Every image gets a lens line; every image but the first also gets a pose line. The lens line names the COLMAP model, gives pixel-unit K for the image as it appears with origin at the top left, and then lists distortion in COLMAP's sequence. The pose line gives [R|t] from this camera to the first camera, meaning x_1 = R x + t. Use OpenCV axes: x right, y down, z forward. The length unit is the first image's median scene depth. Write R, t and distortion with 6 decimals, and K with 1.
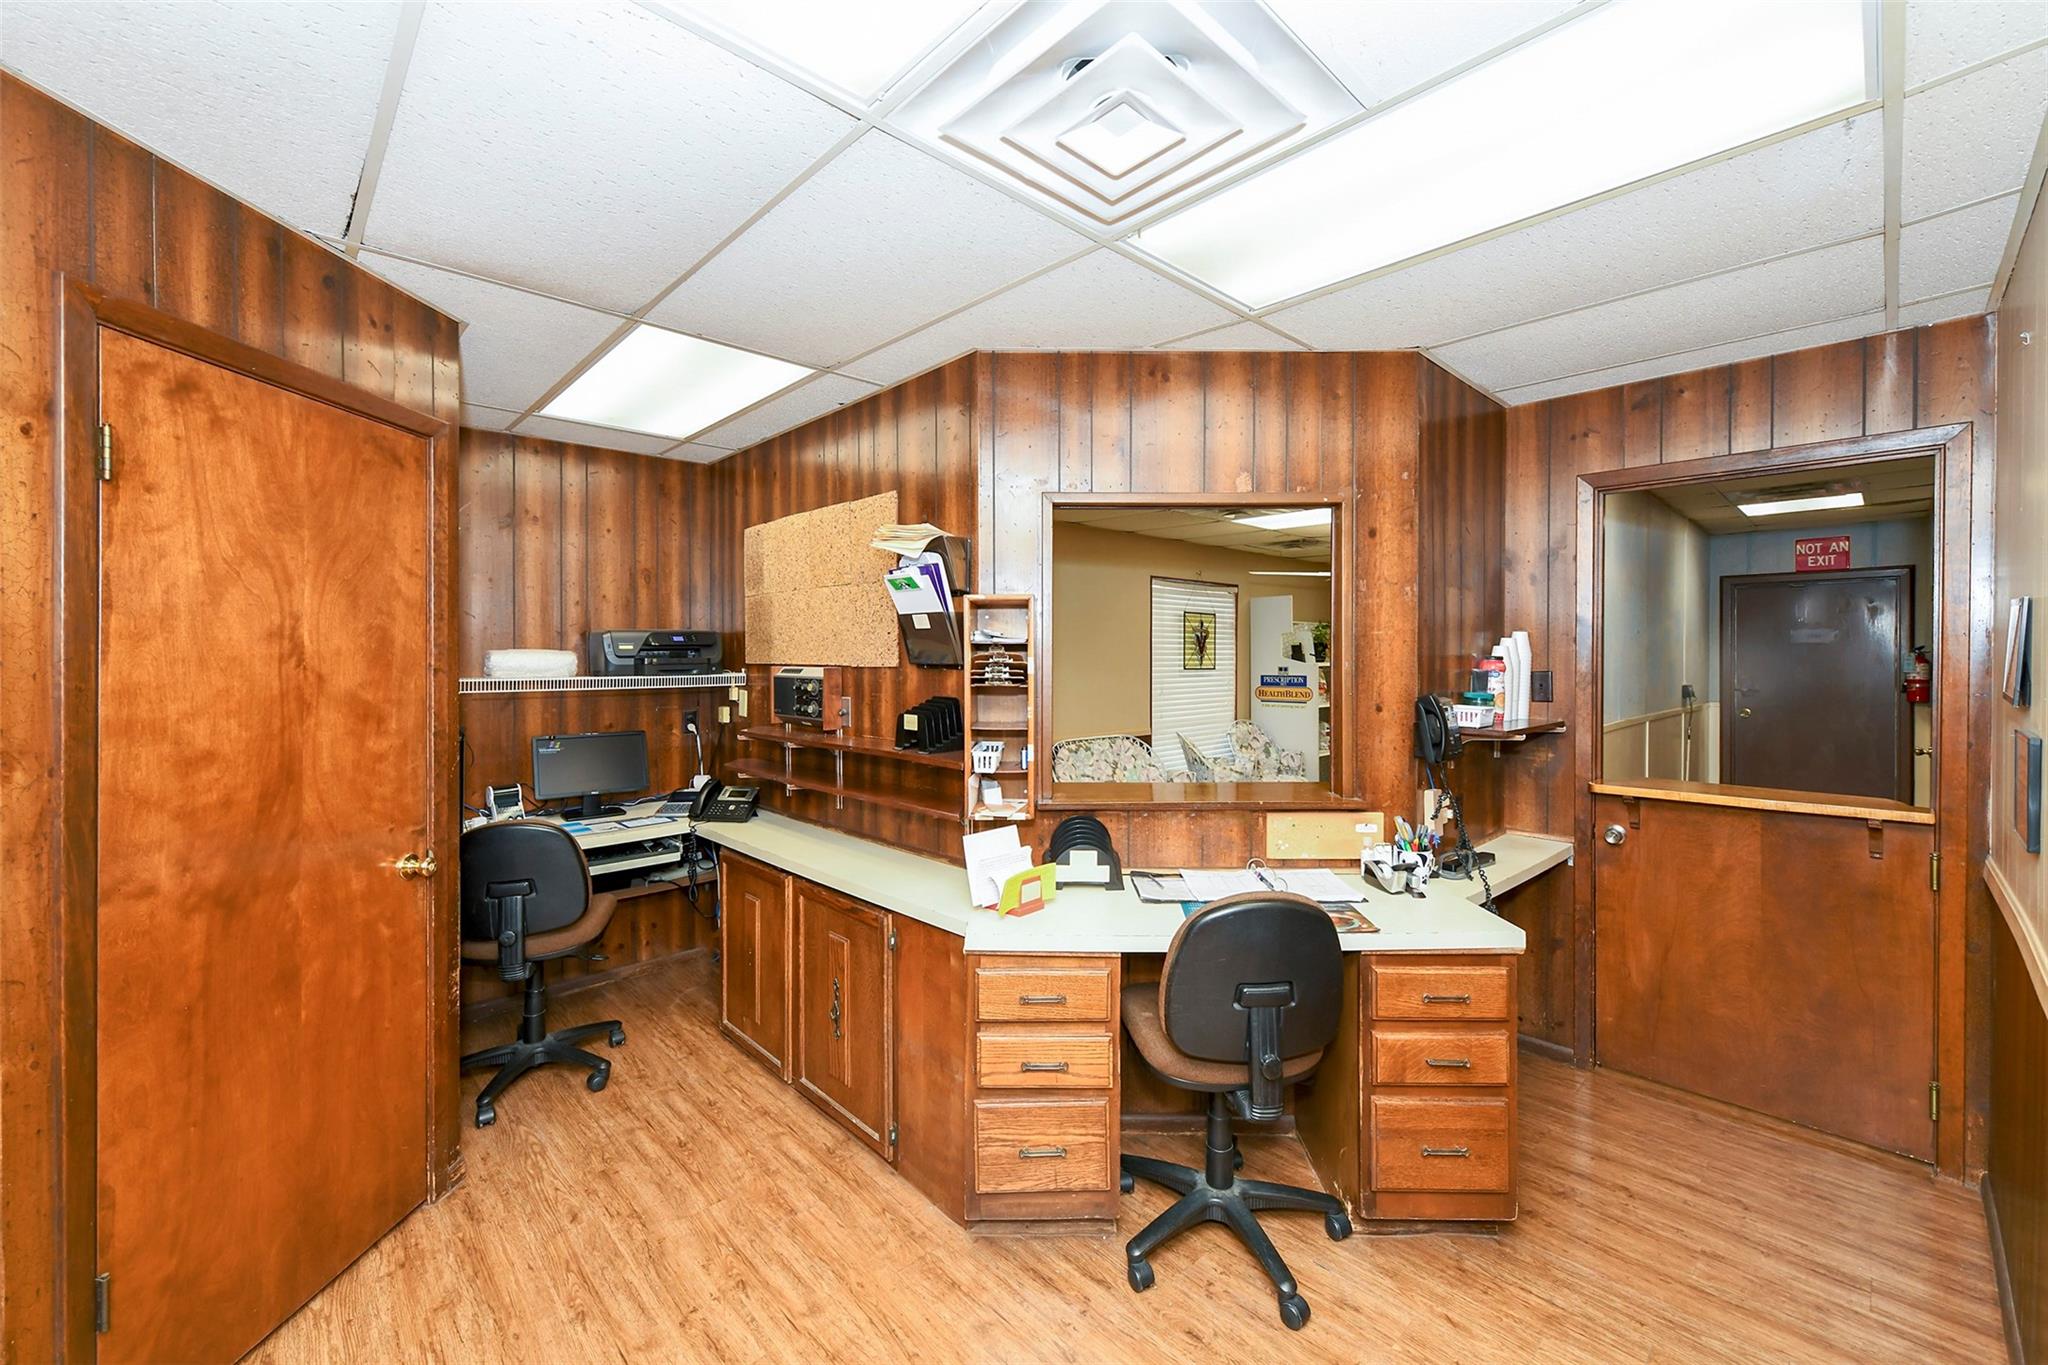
lens RADIAL K [[822.4, 0, 1026.0], [0, 822.4, 655.5], [0, 0, 1]] dist [-0.001328, -0.000271]
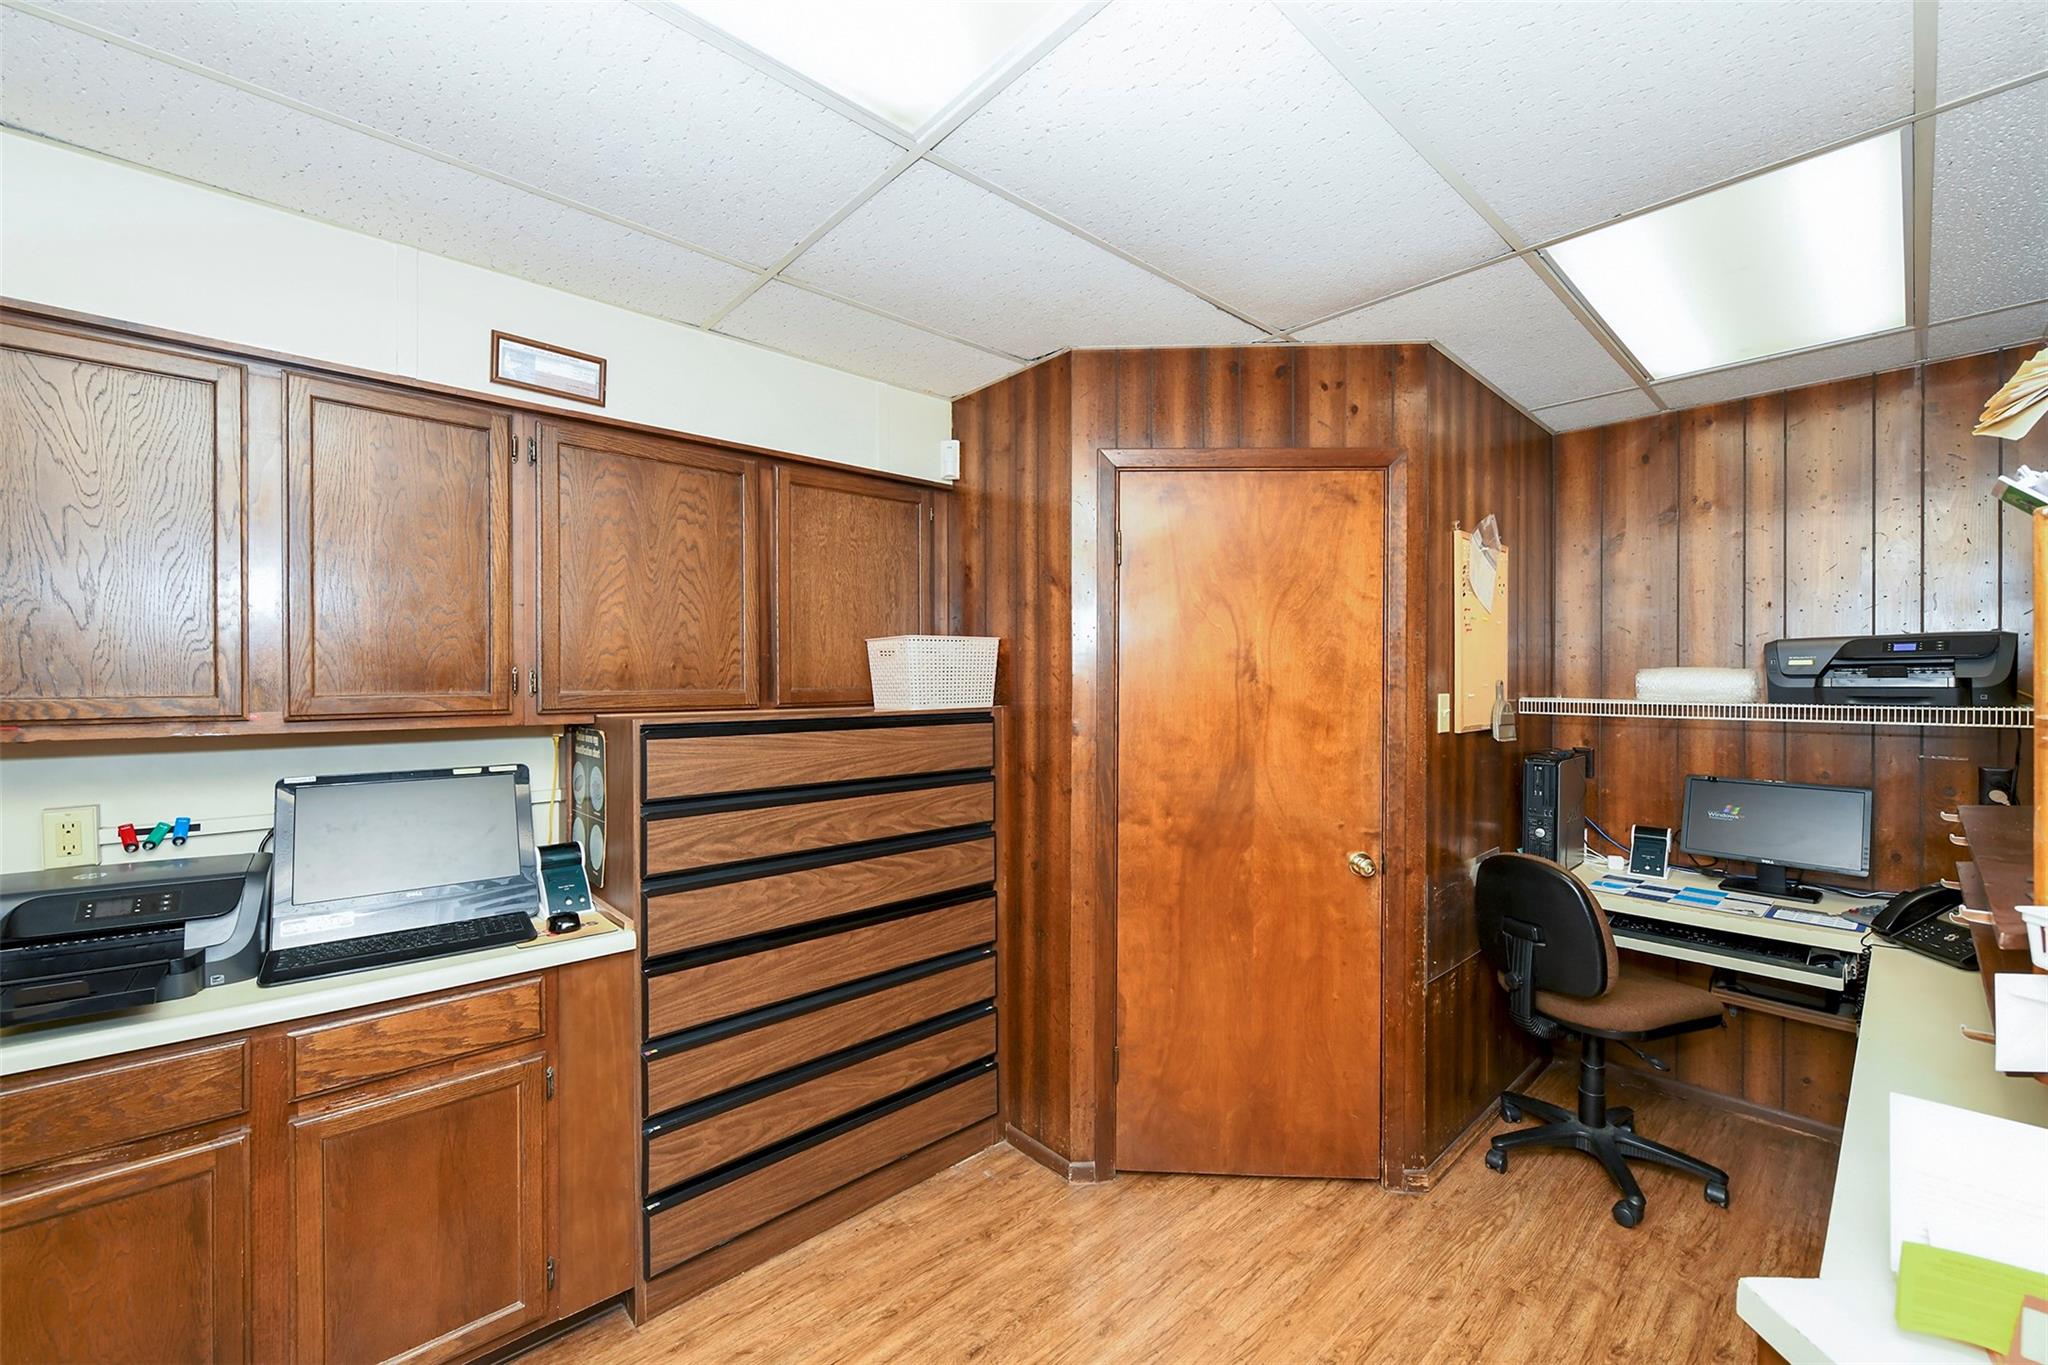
lens RADIAL K [[817.7, 0, 1030.8], [0, 817.7, 678.5], [0, 0, 1]] dist [-0.000303, -0.000336]
pose [[-0.016111, -0.001963, -0.999868, 0.383172], [-0.003715, 0.999991, -0.001904, 0.013133], [0.999863, 0.003684, -0.016118, 0.623018]]
